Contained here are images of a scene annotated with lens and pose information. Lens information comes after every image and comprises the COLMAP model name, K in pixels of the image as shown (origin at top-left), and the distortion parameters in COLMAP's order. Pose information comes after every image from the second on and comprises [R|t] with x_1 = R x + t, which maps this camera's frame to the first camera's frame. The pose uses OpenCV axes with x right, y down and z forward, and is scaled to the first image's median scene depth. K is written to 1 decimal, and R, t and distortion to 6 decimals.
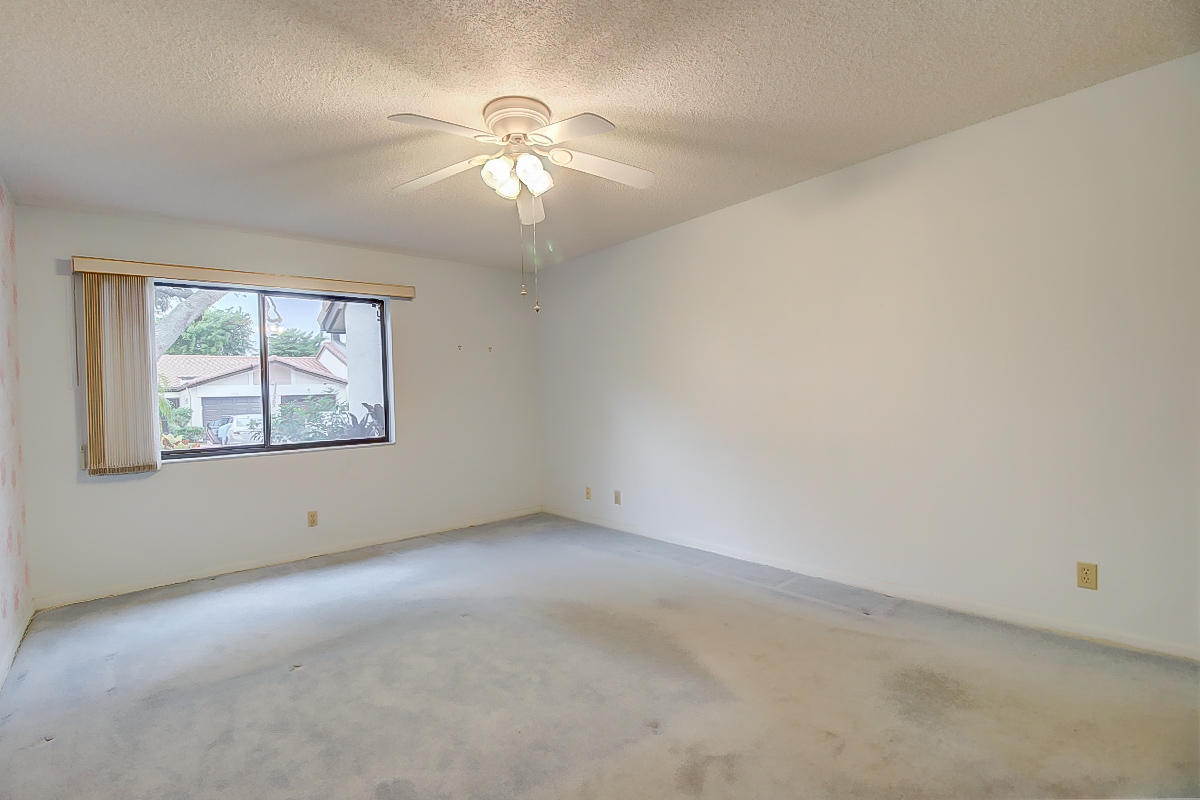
lens RADIAL K [[562.8, 0, 590.5], [0, 562.8, 398.6], [0, 0, 1]] dist [0.004735, -0.016115]
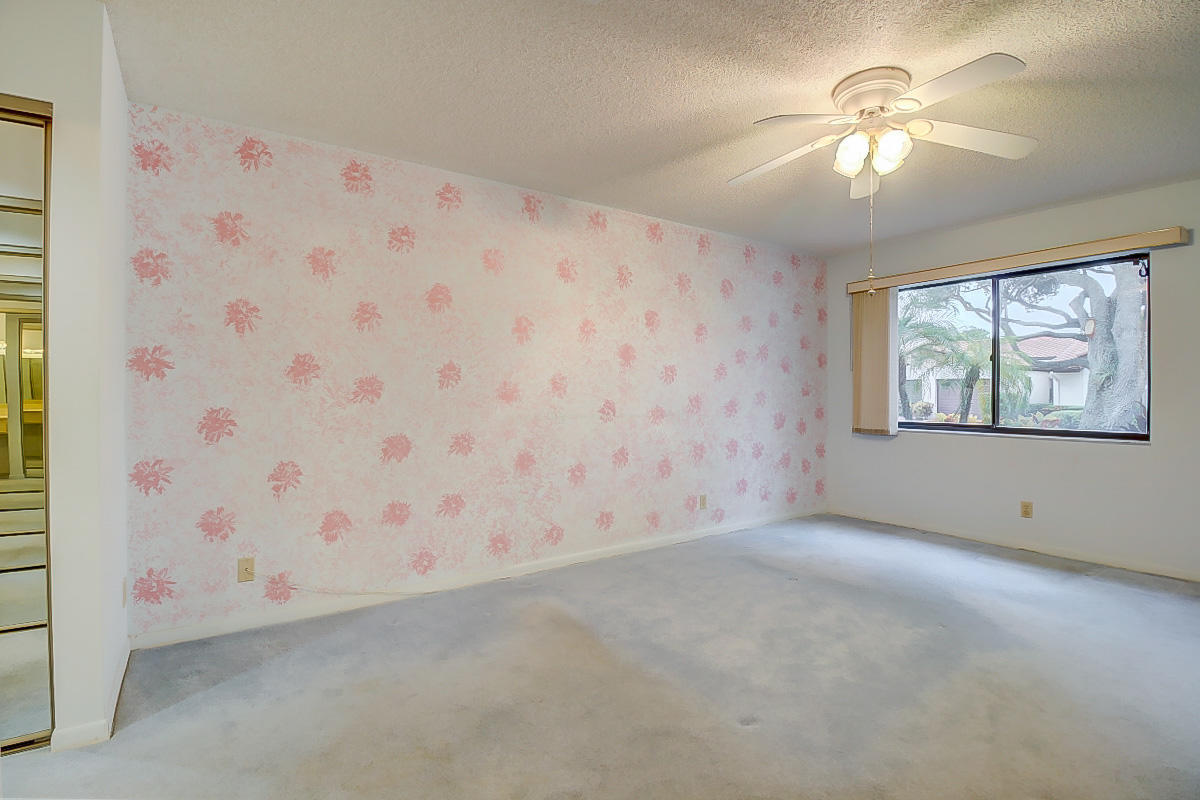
lens RADIAL K [[562.8, 0, 590.5], [0, 562.8, 398.6], [0, 0, 1]] dist [0.004735, -0.016115]
pose [[-0.102902, 0.049446, -0.993462, 0.590162], [0.003238, 0.998775, 0.049375, -0.024501], [0.994686, 0.001864, -0.102936, 0.429785]]
